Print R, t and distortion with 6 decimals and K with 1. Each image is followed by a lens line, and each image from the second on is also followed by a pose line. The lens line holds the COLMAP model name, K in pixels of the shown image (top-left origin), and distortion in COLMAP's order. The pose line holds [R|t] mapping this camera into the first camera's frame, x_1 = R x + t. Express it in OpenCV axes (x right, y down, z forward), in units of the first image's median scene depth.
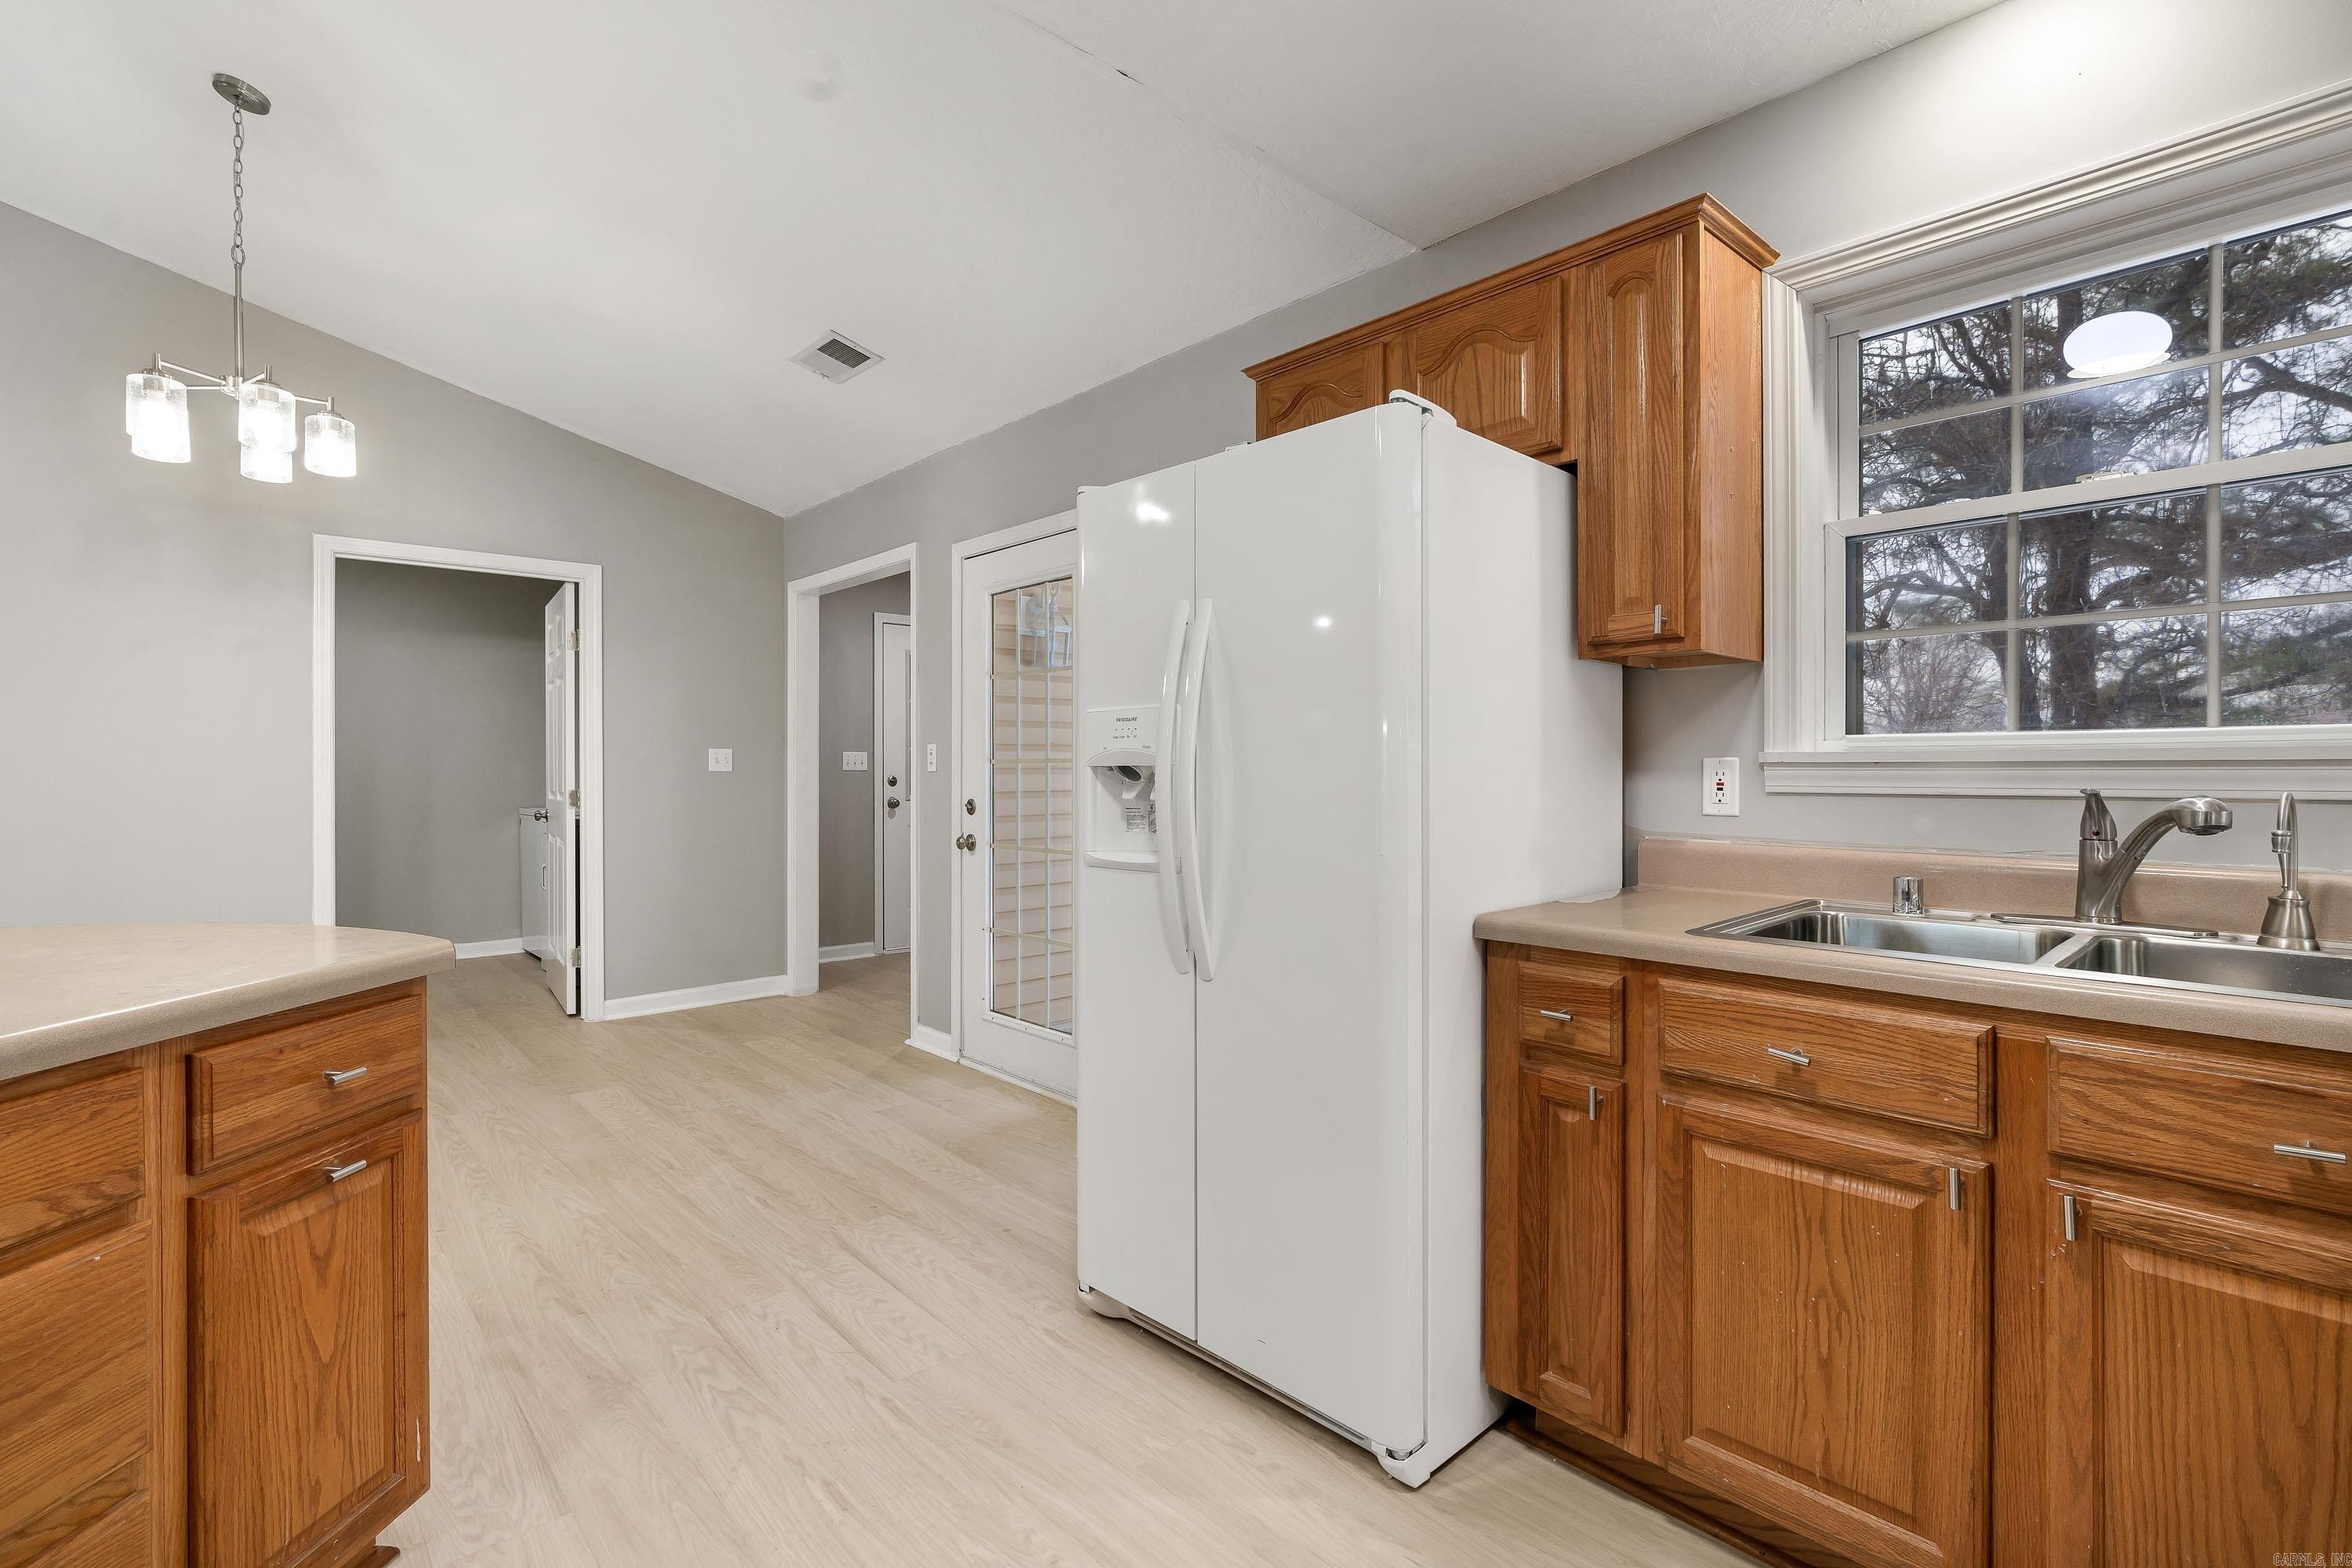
lens RADIAL K [[1069.4, 0, 1170.5], [0, 1069.4, 794.5], [0, 0, 1]] dist [-0.013163, 0.008055]
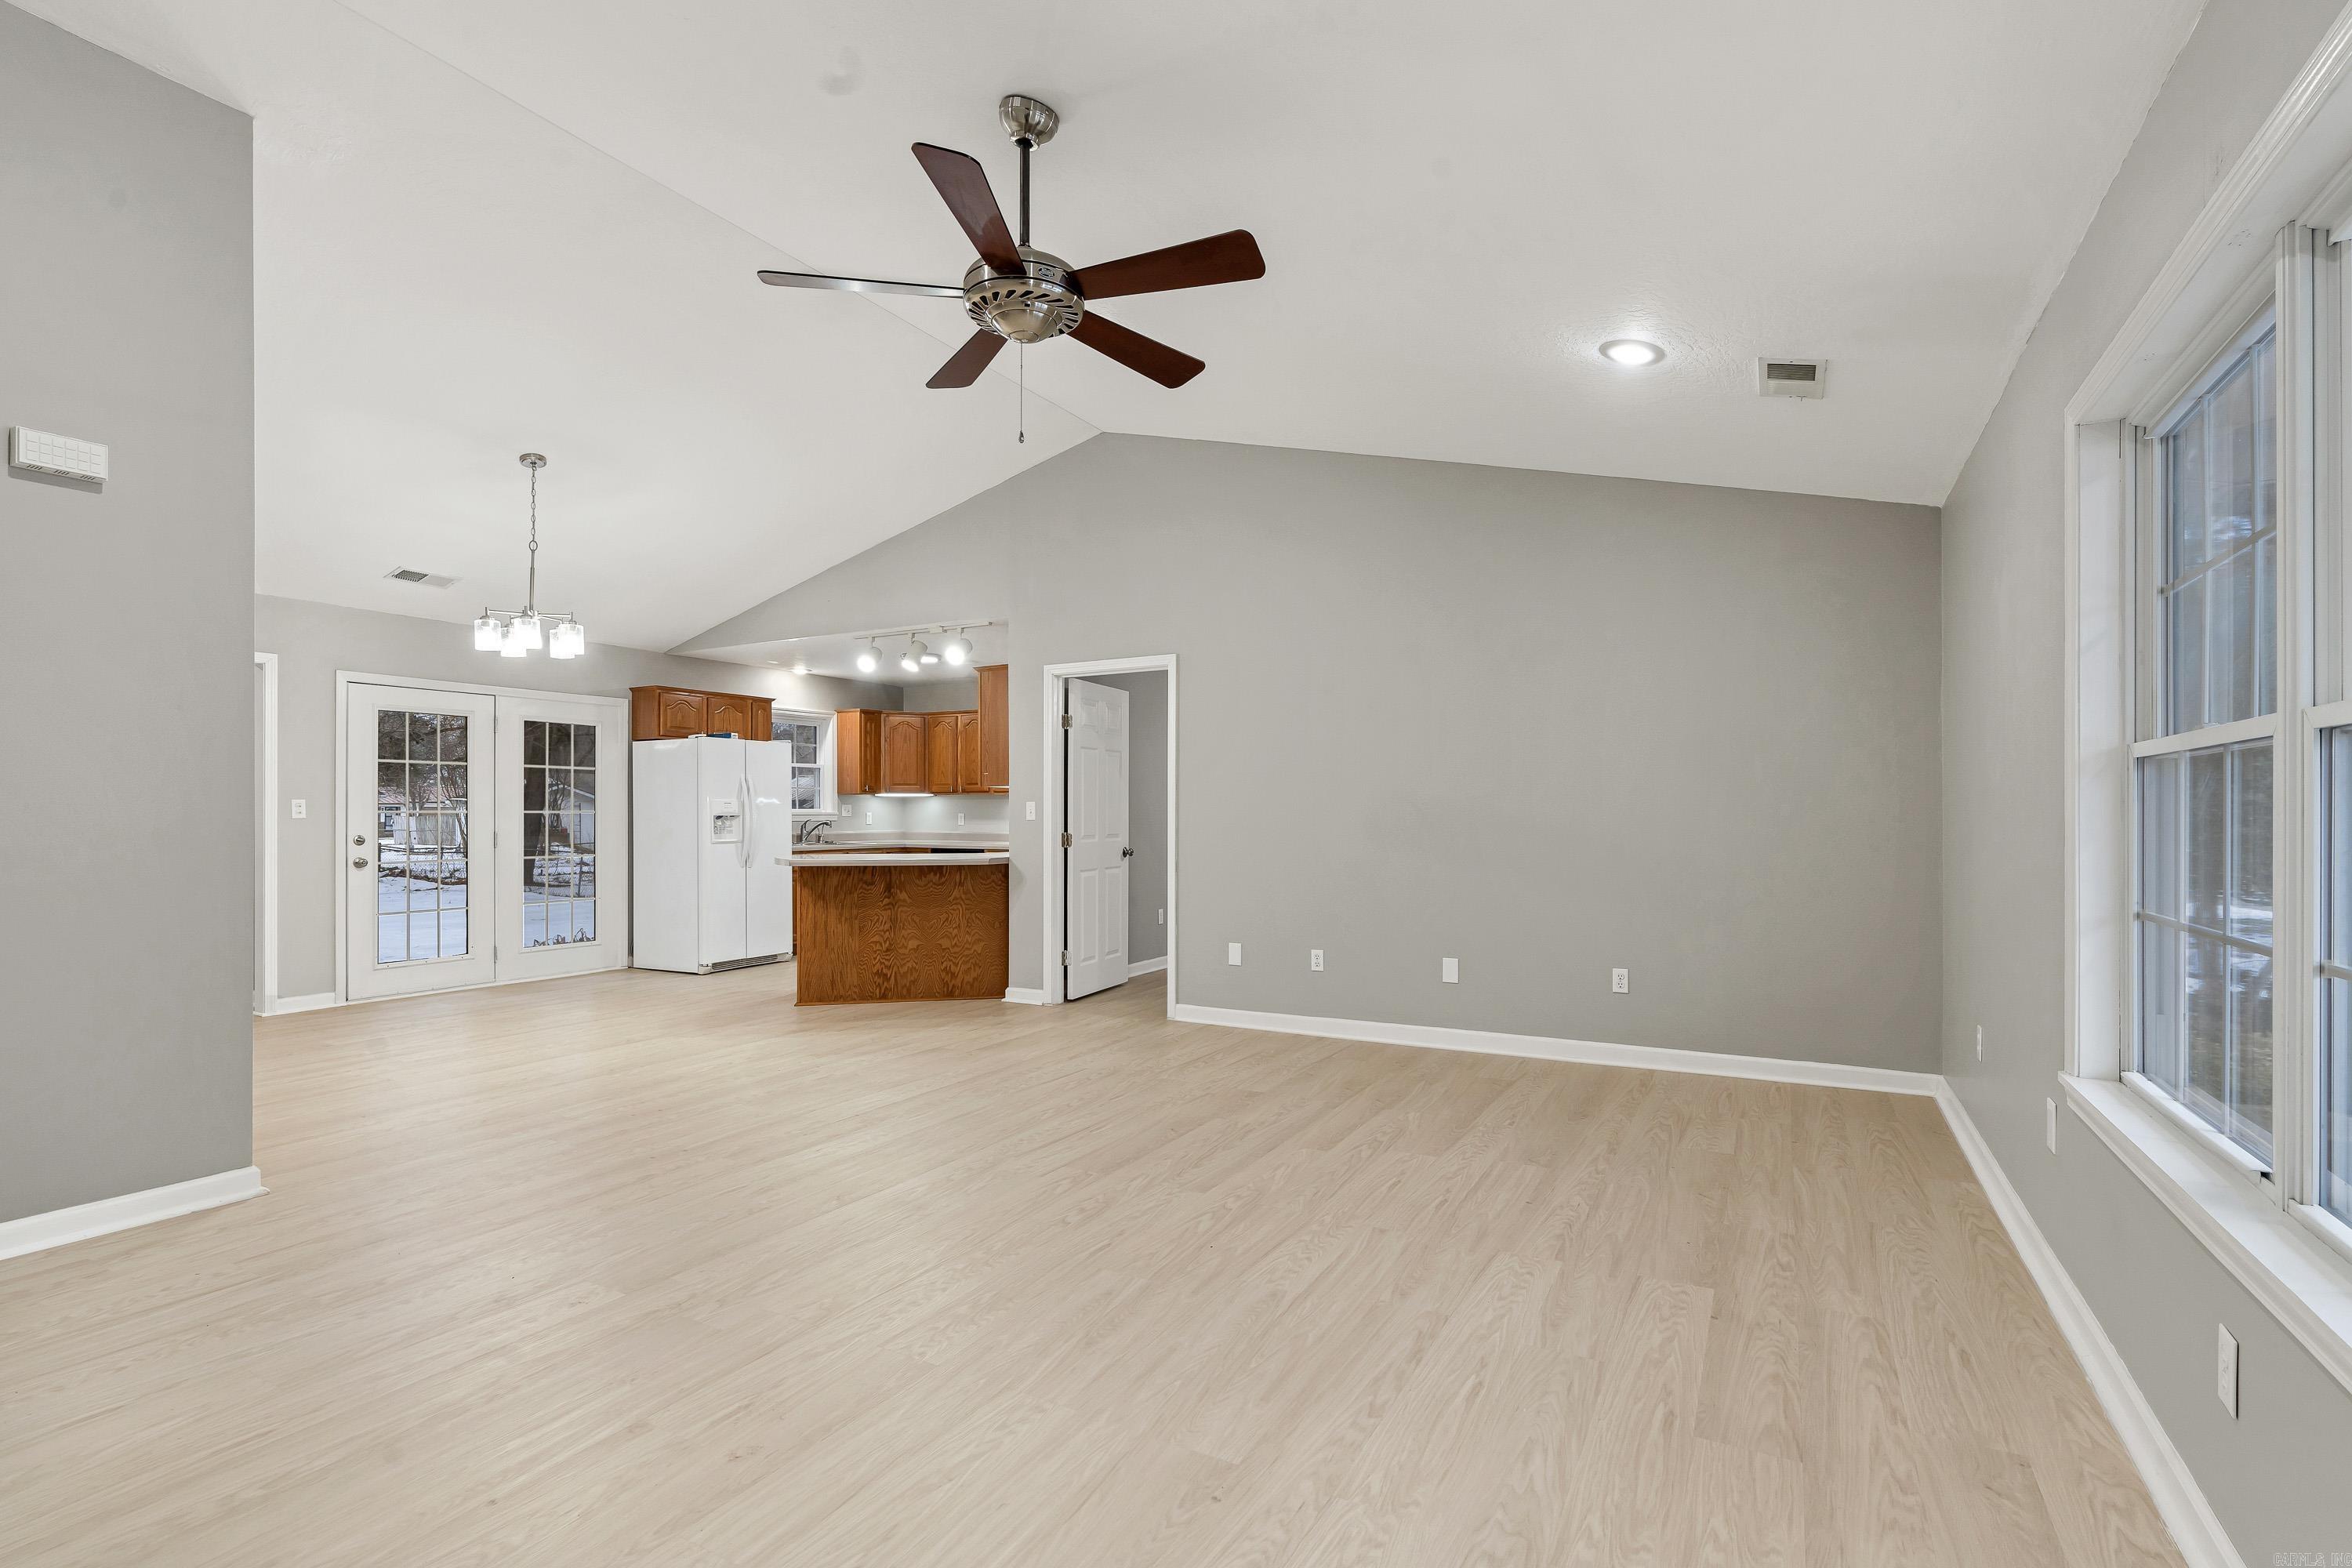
lens RADIAL K [[1069.4, 0, 1170.5], [0, 1069.4, 794.5], [0, 0, 1]] dist [-0.013163, 0.008055]
pose [[-0.316314, 0.016351, 0.948514, -3.065574], [0.022680, 0.999696, -0.009670, -0.021757], [-0.948383, 0.018454, -0.316589, 0.511469]]
